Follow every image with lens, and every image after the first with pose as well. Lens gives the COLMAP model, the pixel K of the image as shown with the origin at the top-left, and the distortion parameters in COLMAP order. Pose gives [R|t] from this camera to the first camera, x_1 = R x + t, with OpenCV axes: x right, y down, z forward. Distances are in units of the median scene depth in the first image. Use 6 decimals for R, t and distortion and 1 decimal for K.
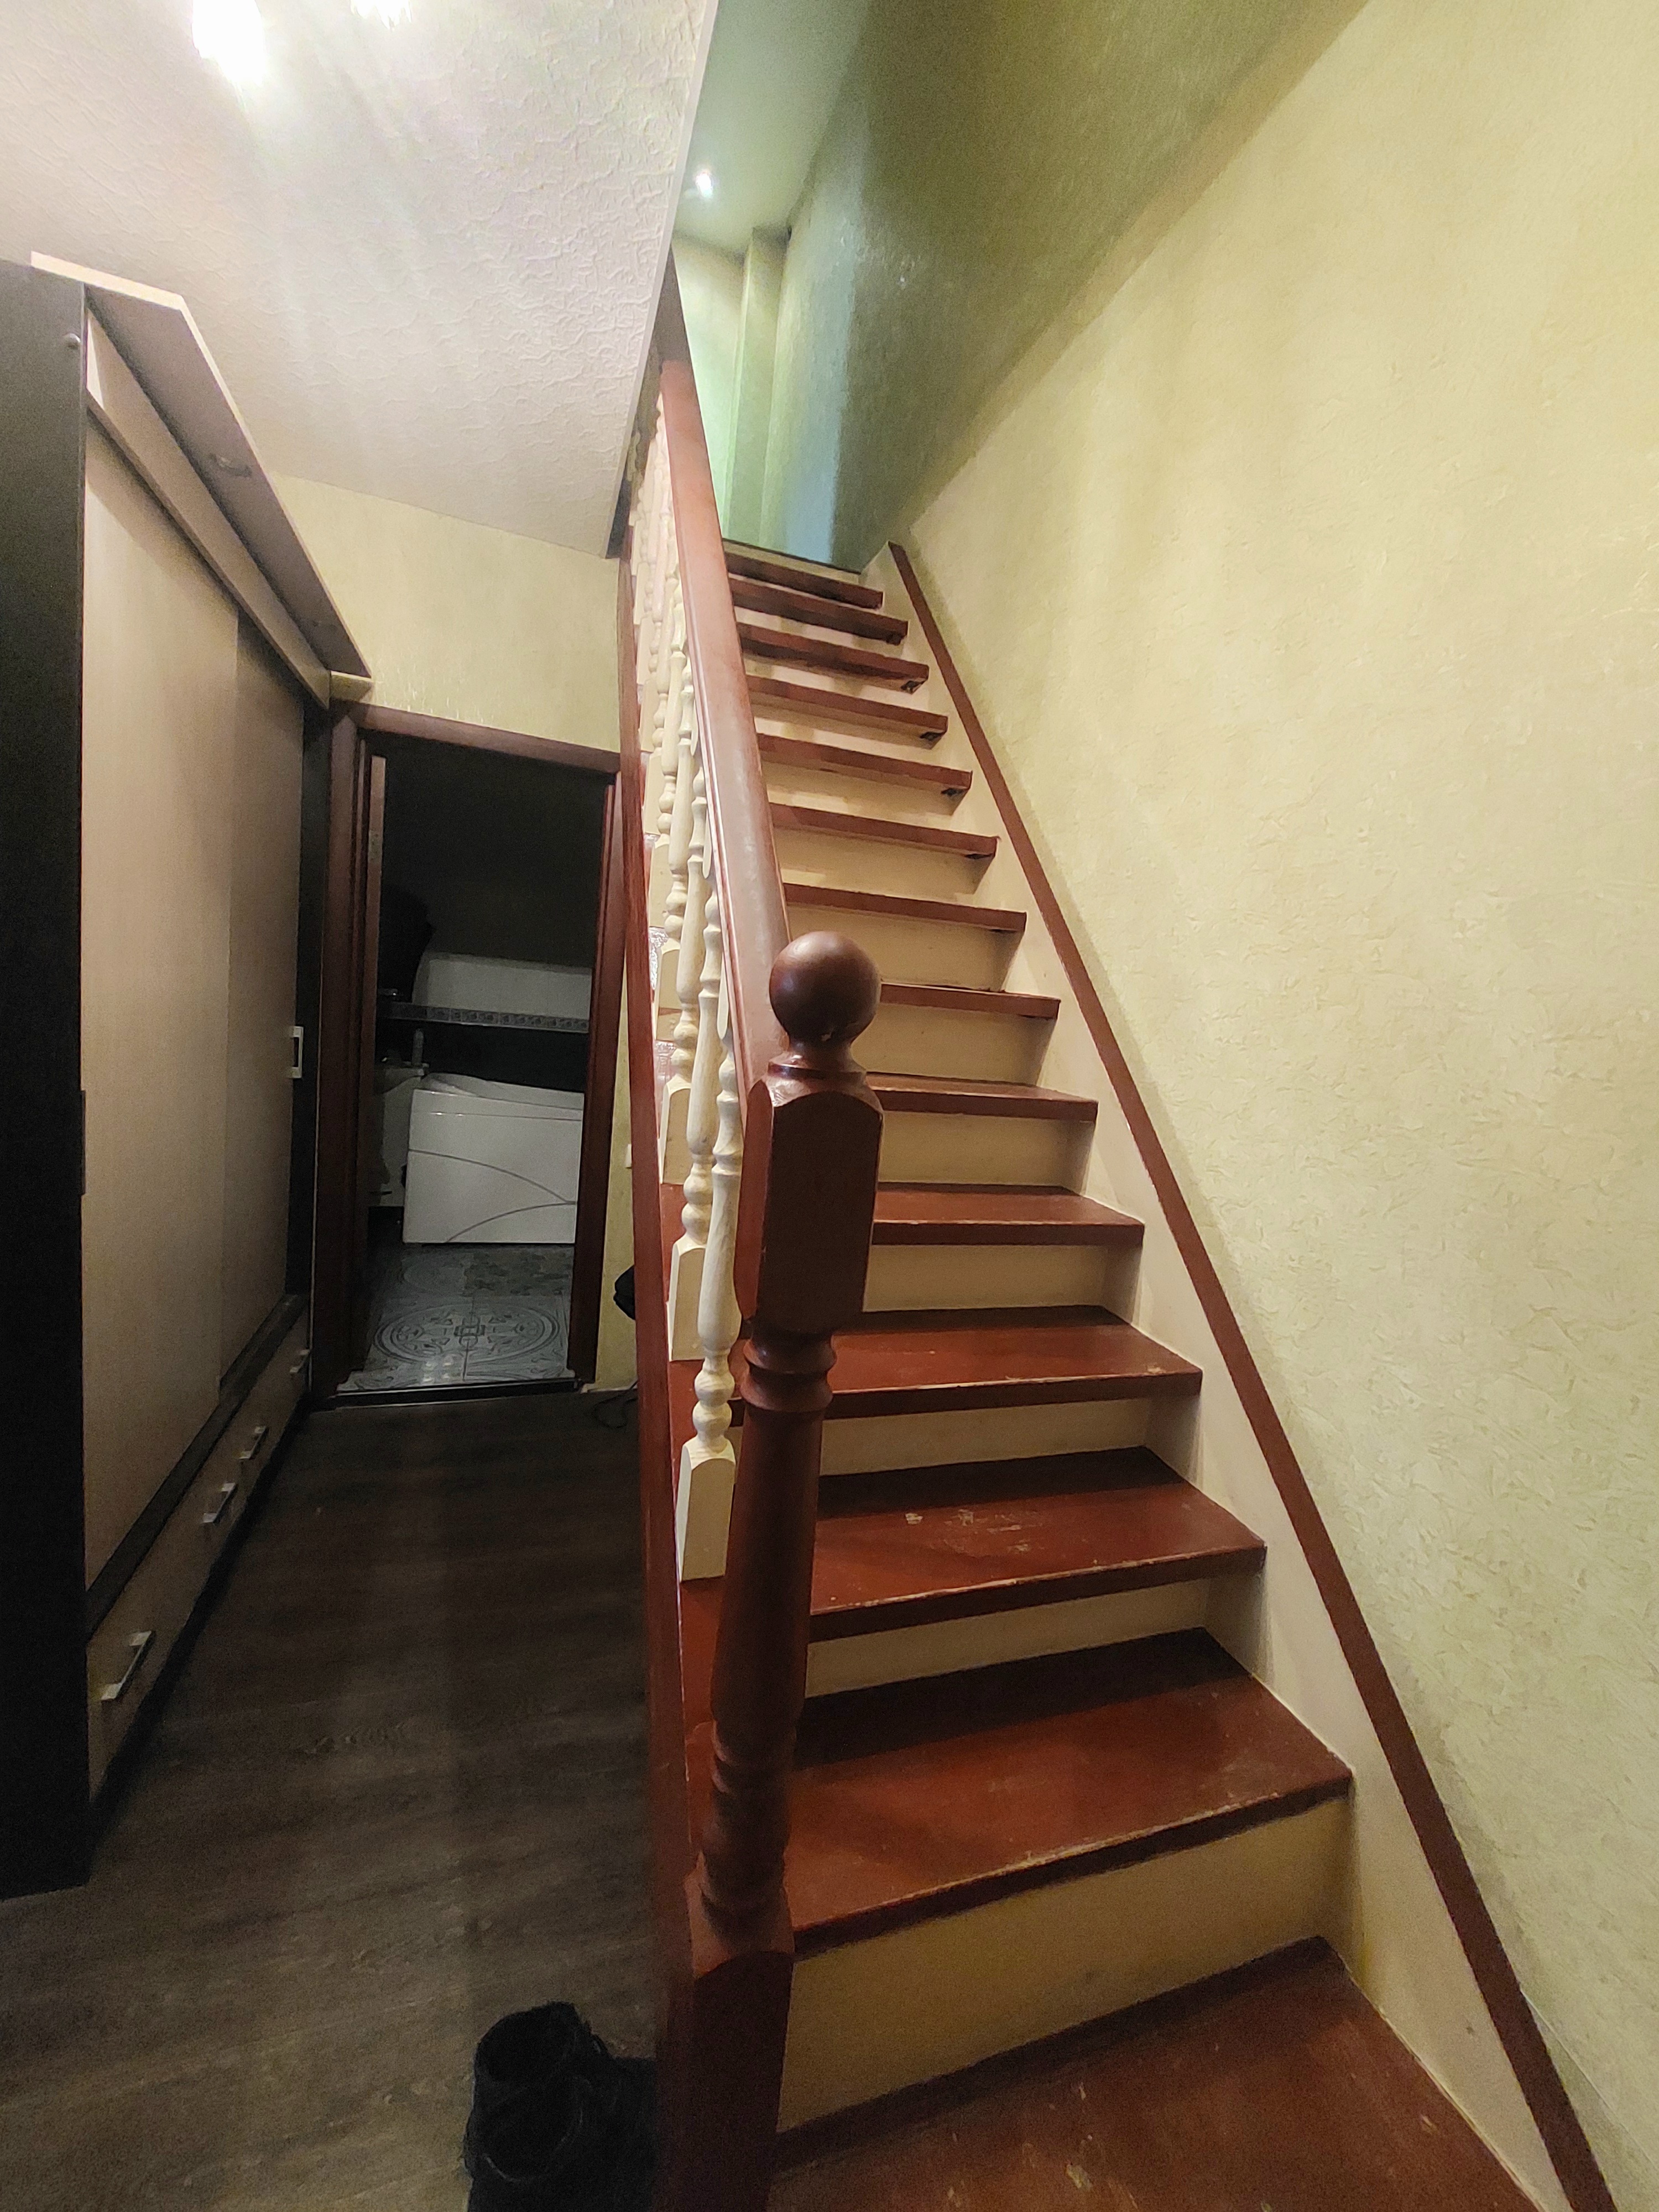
lens RADIAL K [[897.8, 0, 844.5], [0, 897.8, 1105.4], [0, 0, 1]] dist [-0.007421, -0.001381]
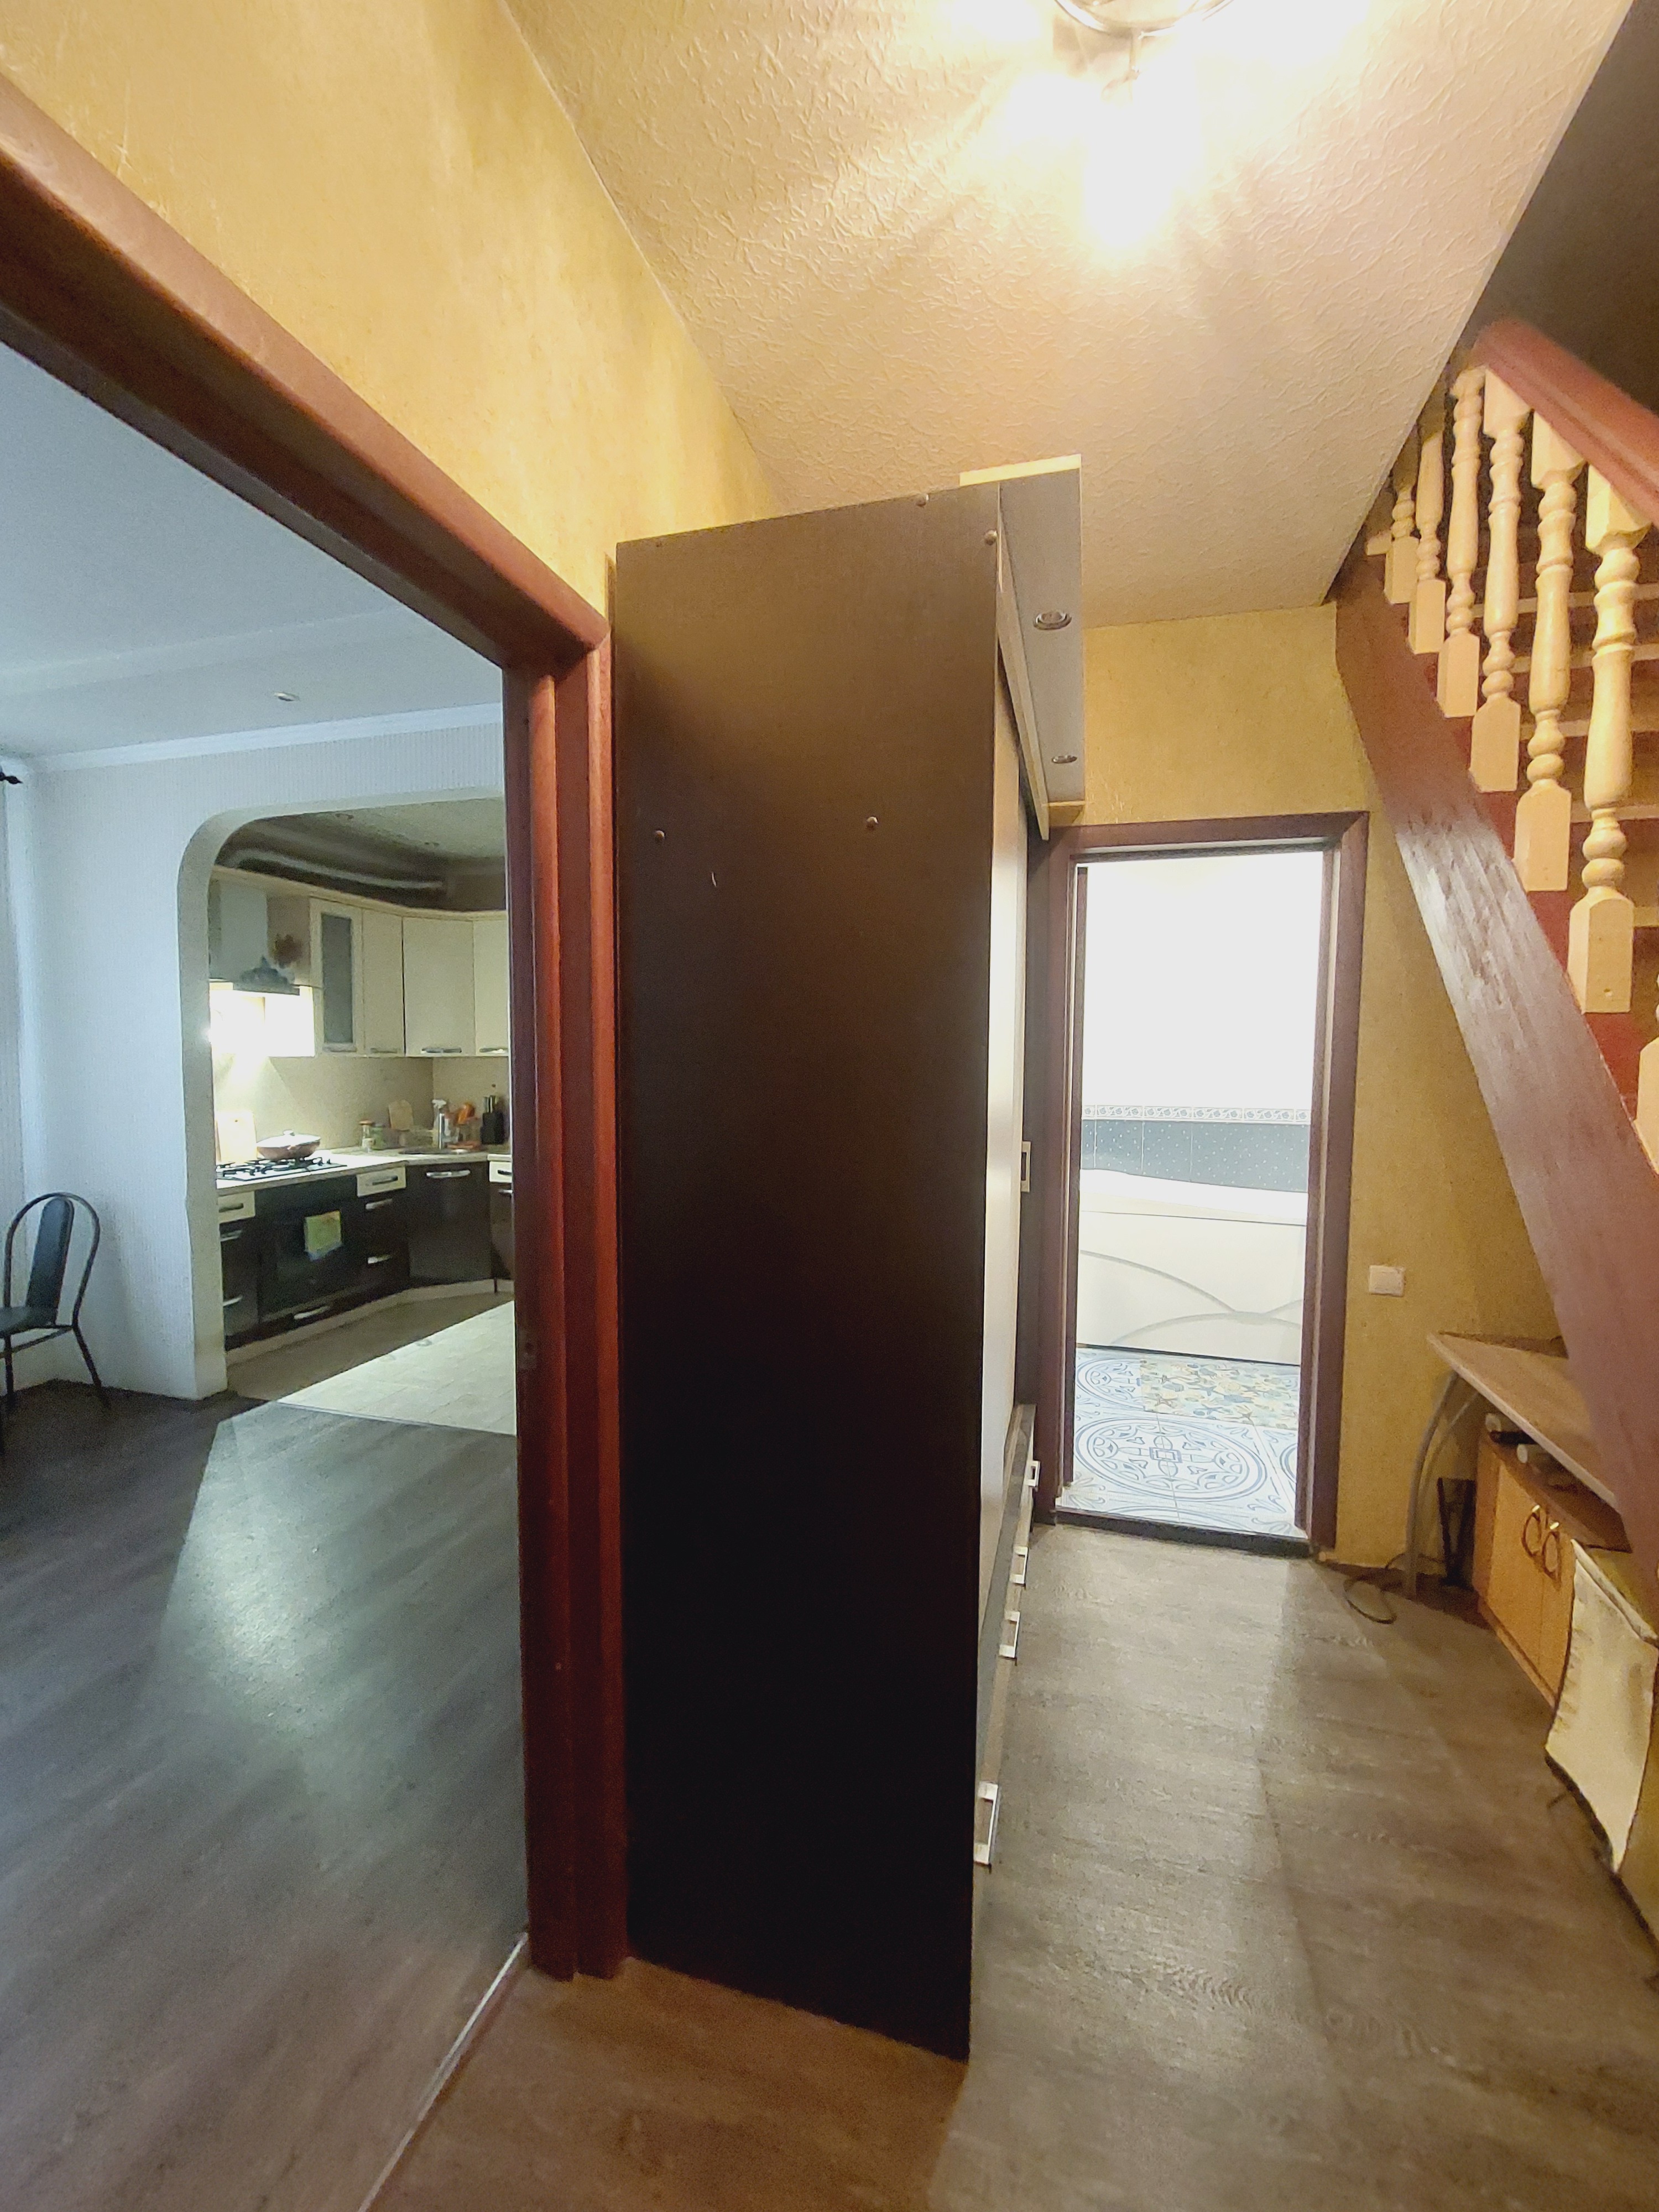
lens RADIAL K [[897.8, 0, 830.8], [0, 897.8, 1101.8], [0, 0, 1]] dist [-0.007421, -0.001381]
pose [[0.805156, -0.060050, -0.590015, -0.335317], [0.004415, 0.995440, -0.095289, -0.068198], [0.593047, 0.074118, 0.801750, 0.057651]]
